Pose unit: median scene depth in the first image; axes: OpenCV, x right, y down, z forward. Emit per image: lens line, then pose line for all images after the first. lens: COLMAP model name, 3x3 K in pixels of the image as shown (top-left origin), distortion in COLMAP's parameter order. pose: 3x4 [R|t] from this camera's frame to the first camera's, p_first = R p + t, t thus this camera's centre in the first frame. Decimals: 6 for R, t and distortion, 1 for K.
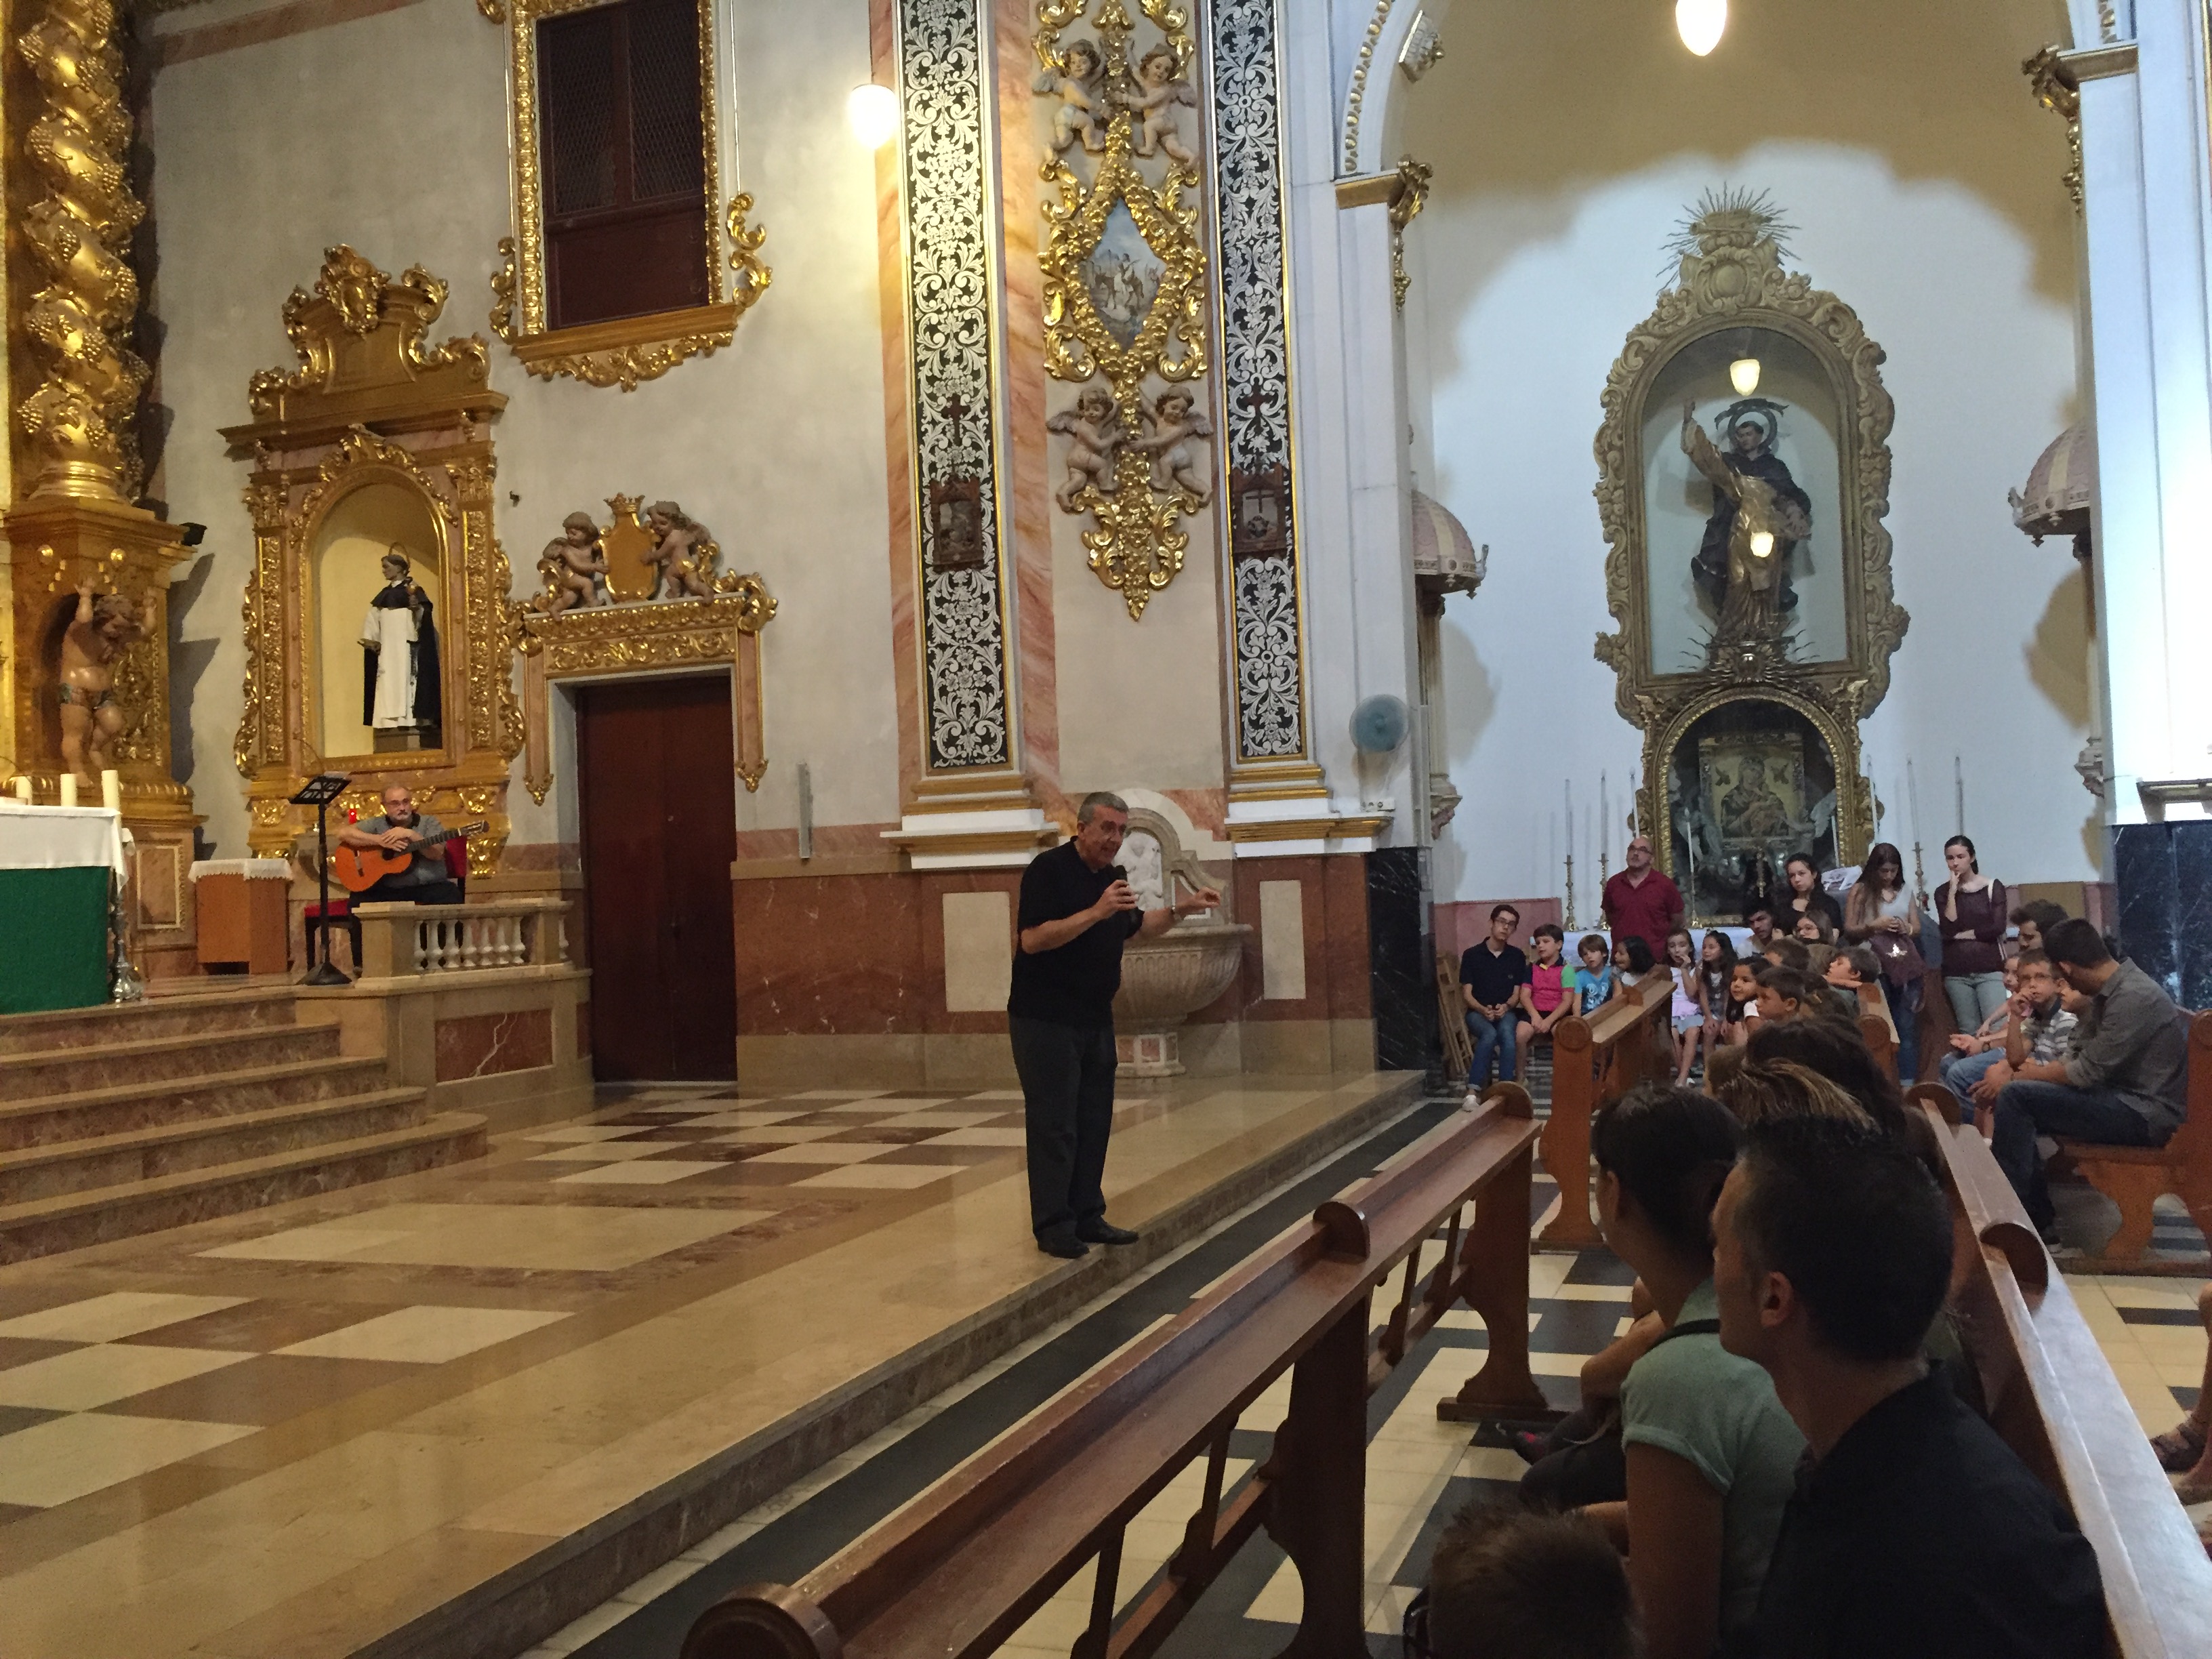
lens RADIAL K [[1927.5, 0, 1106.0], [0, 1927.5, 829.5], [0, 0, 1]] dist [0.072556, -0.081299]
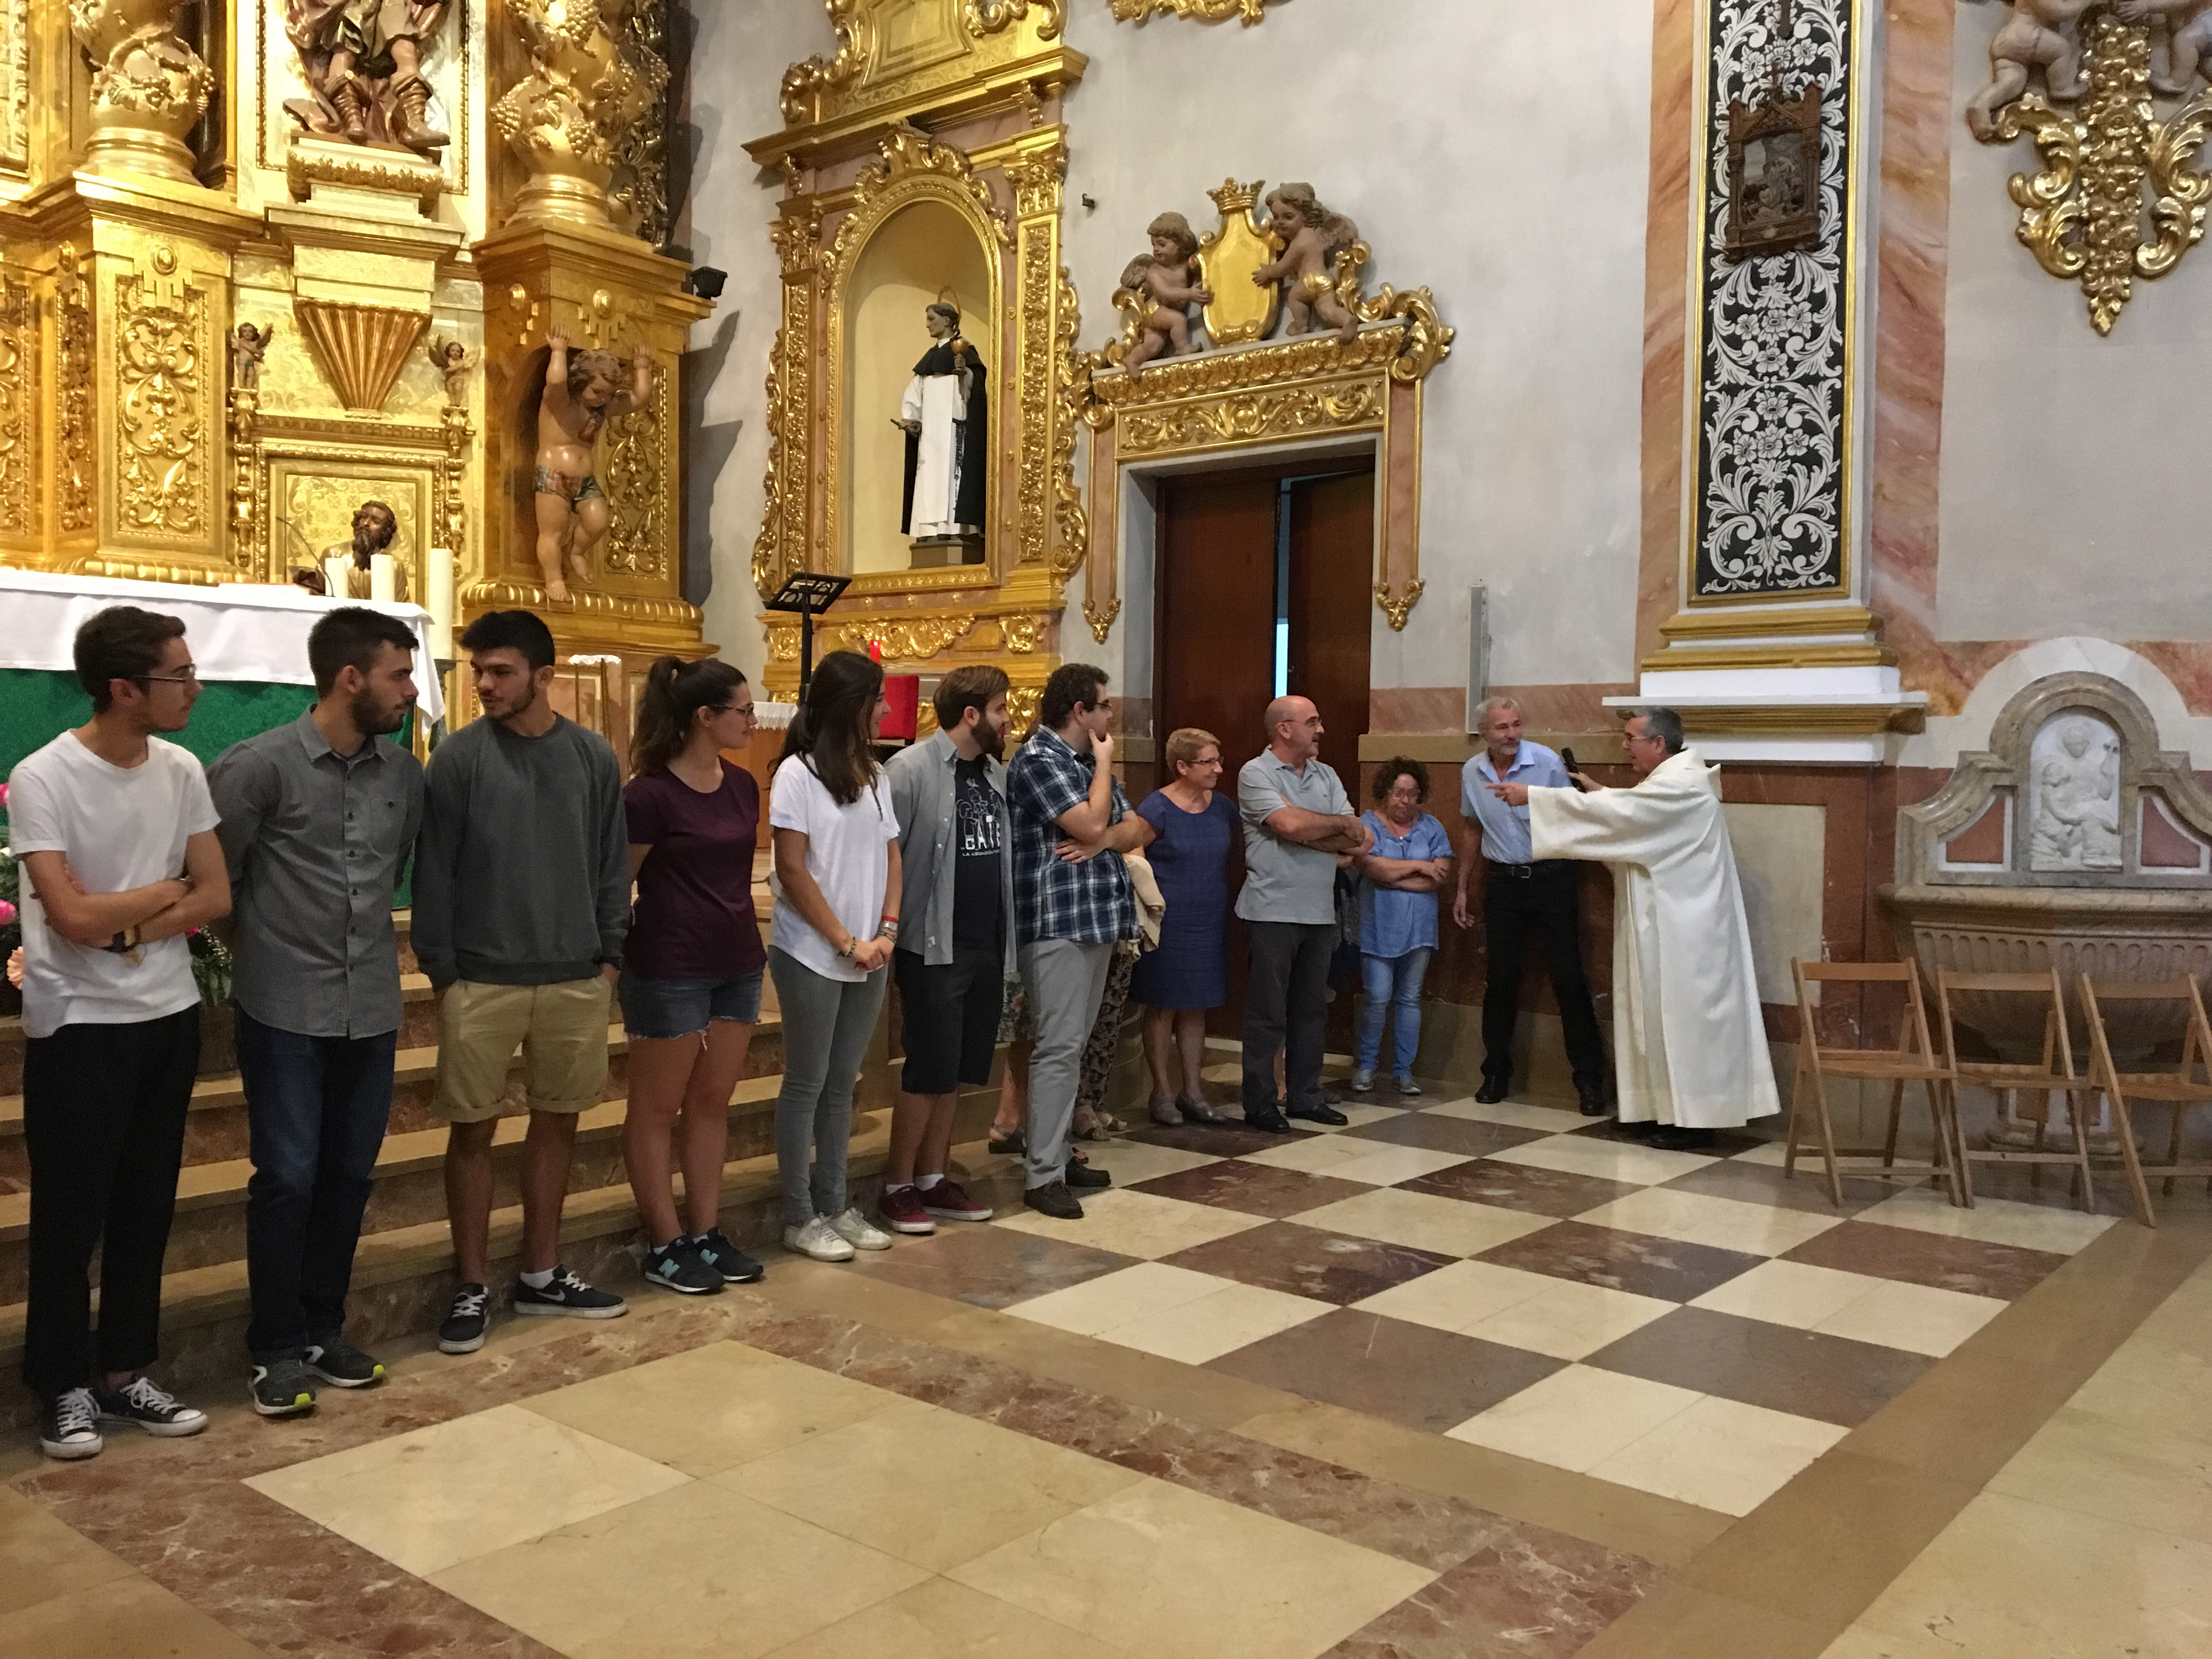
lens RADIAL K [[1870.3, 0, 1106.0], [0, 1870.3, 829.5], [0, 0, 1]] dist [0.089299, -0.125253]
pose [[0.945511, 0.063006, -0.319437, -0.067990], [-0.041495, 0.996416, 0.073714, 0.005223], [0.322936, -0.056442, 0.944736, 0.355950]]
